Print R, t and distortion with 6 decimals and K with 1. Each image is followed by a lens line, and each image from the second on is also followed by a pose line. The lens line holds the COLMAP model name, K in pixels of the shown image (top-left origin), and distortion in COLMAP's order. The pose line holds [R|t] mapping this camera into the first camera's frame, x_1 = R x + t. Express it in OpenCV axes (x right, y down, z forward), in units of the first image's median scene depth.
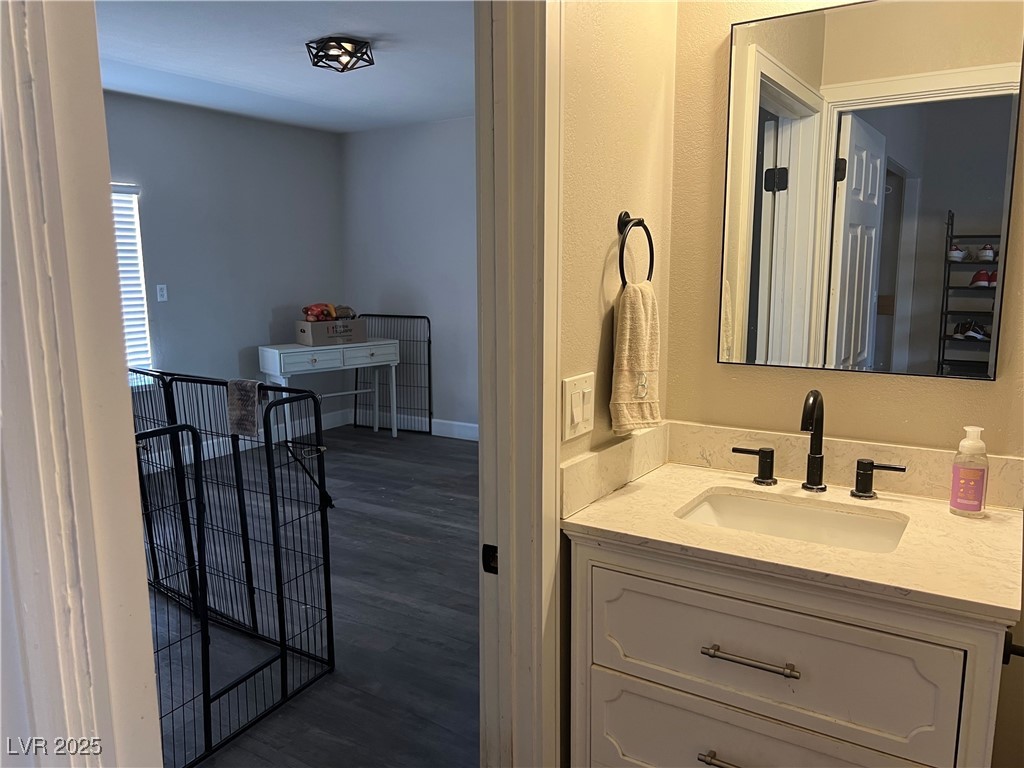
lens RADIAL K [[767.4, 0, 513.5], [0, 767.4, 384.5], [0, 0, 1]] dist [0.058586, -0.069827]
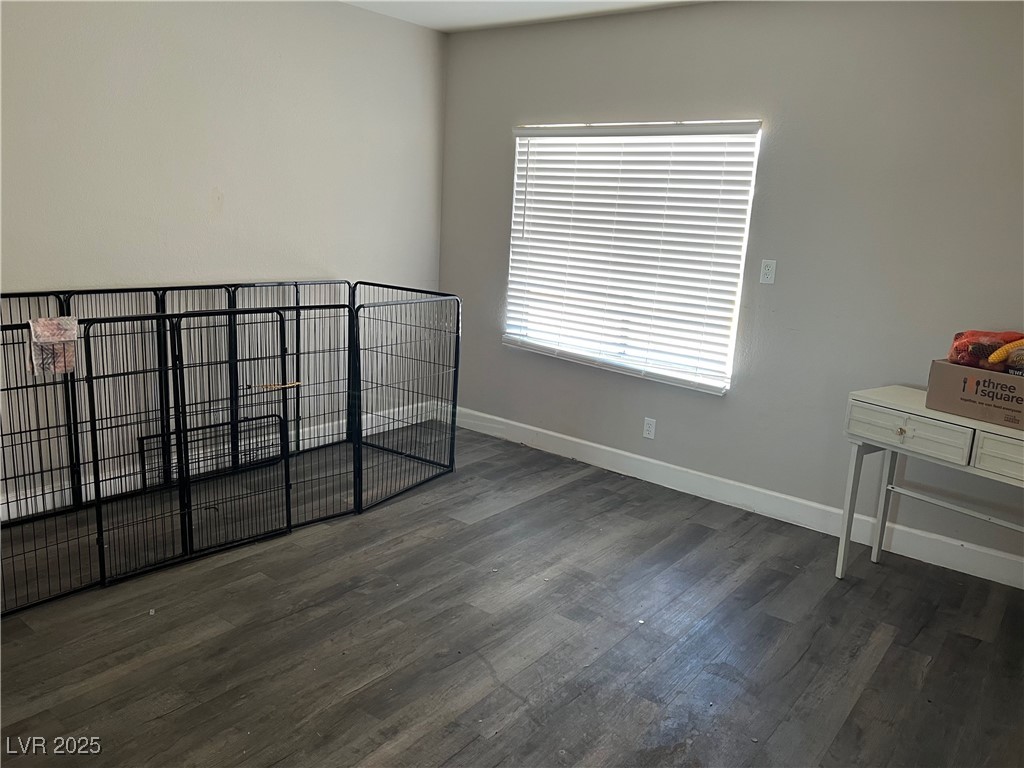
lens RADIAL K [[767.4, 0, 515.4], [0, 767.4, 375.9], [0, 0, 1]] dist [0.058586, -0.069827]
pose [[-0.095431, 0.216394, -0.971631, 0.791089], [-0.205262, 0.950831, 0.231922, -0.405568], [0.974043, 0.221572, -0.046321, 2.326124]]
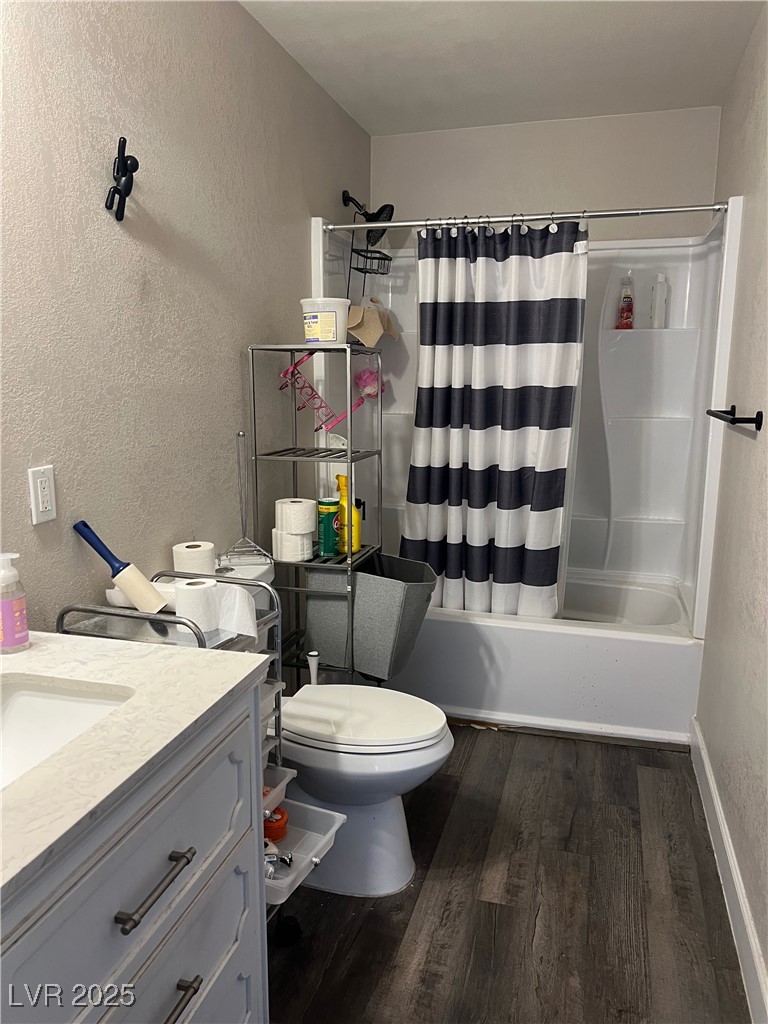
lens RADIAL K [[767.4, 0, 385.1], [0, 767.4, 513.7], [0, 0, 1]] dist [0.058586, -0.069827]
pose [[-0.296031, -0.162109, 0.941322, -0.311721], [0.145684, 0.966300, 0.212226, -0.096504], [-0.944003, 0.199960, -0.262438, 0.667046]]
